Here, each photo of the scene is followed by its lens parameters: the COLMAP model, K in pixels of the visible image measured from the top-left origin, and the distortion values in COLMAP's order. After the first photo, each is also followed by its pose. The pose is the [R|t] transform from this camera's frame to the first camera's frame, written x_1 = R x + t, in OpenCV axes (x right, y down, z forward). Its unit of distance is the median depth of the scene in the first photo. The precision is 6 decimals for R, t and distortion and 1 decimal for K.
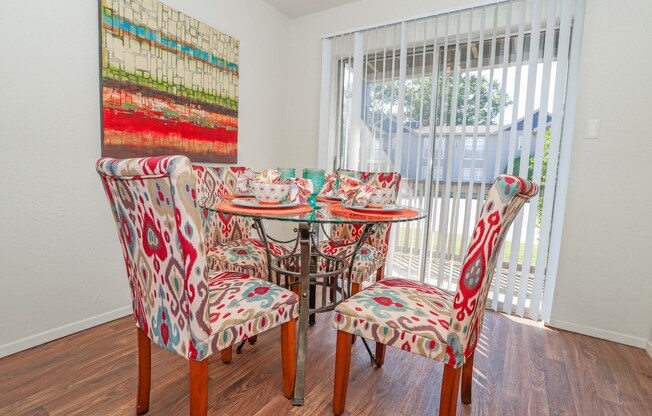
lens RADIAL K [[333.3, 0, 326.0], [0, 333.3, 208.0], [0, 0, 1]] dist [-0.089604, 0.043282]
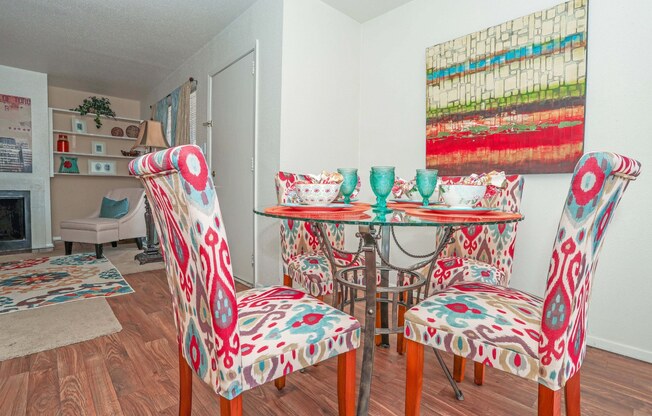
lens RADIAL K [[314.3, 0, 326.0], [0, 314.3, 208.0], [0, 0, 1]] dist [-0.082845, 0.034015]
pose [[-0.275467, 0.005660, -0.961294, 0.595346], [-0.126986, 0.991005, 0.042224, -0.021690], [0.952886, 0.133702, -0.272271, 0.829900]]
